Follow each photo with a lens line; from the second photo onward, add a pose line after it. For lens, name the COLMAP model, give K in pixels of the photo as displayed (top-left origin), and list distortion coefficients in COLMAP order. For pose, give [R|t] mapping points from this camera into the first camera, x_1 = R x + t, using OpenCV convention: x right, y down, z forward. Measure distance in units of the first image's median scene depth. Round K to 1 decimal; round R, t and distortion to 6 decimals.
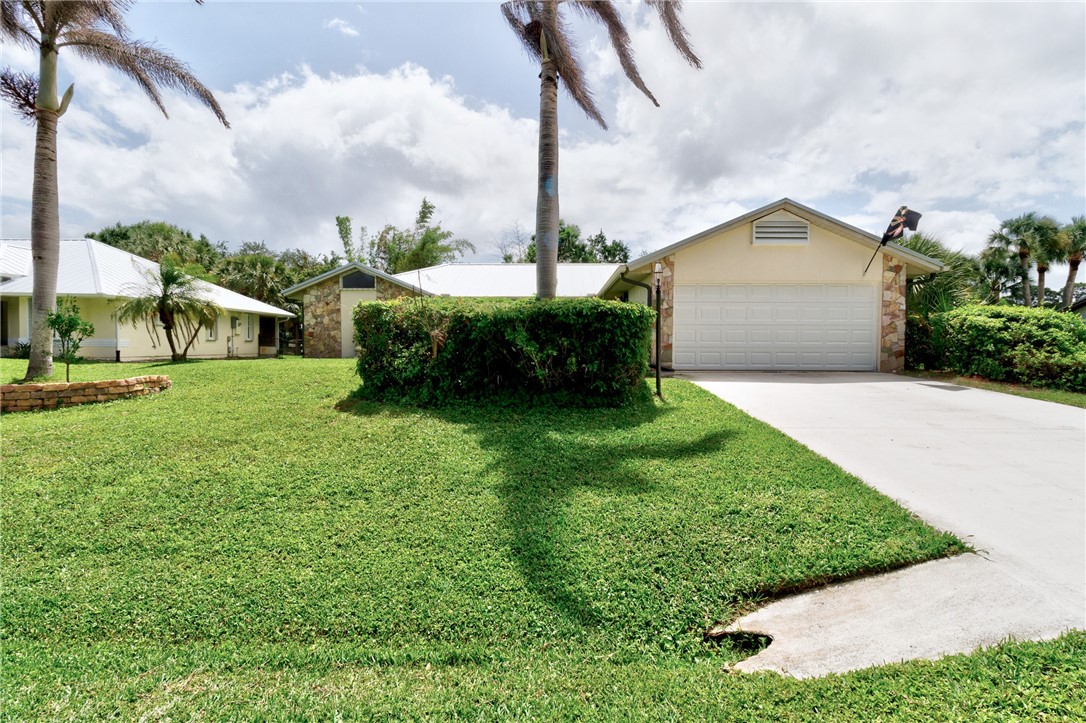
lens RADIAL K [[513.7, 0, 545.7], [0, 513.7, 355.9], [0, 0, 1]] dist [0.000537, -0.000067]
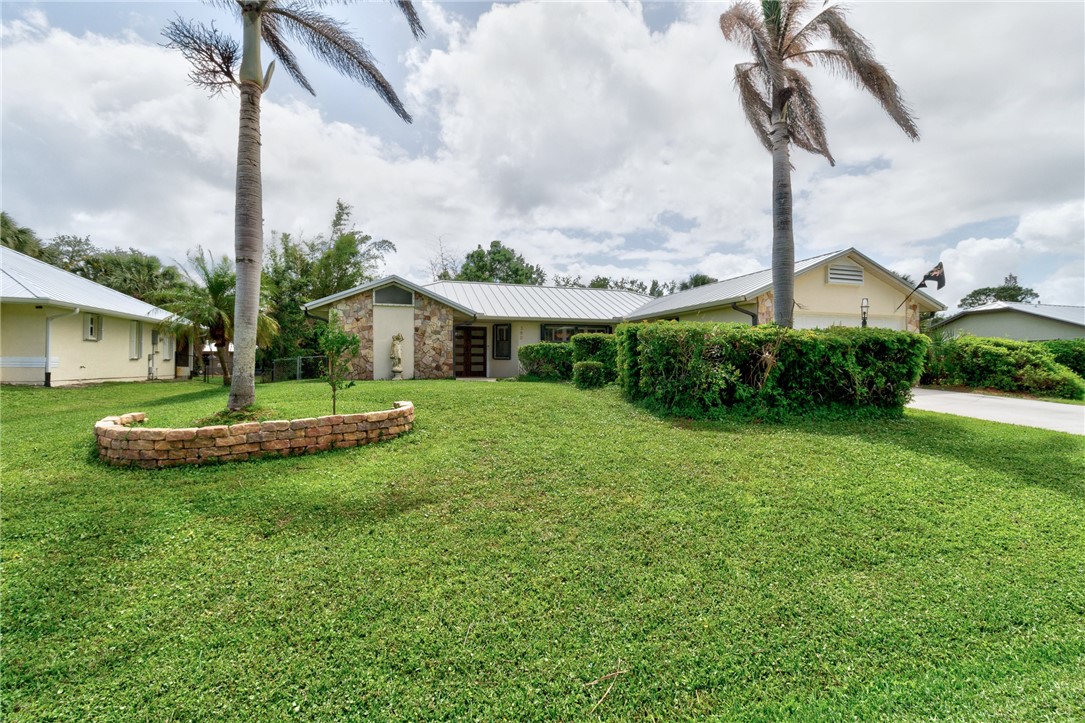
lens RADIAL K [[513.2, 0, 545.2], [0, 513.2, 355.9], [0, 0, 1]] dist [0.000537, -0.000067]
pose [[0.949351, 0.005920, 0.314160, -0.396739], [0.005909, 0.999309, -0.036689, -0.002933], [-0.314161, 0.036687, 0.948661, 0.041623]]
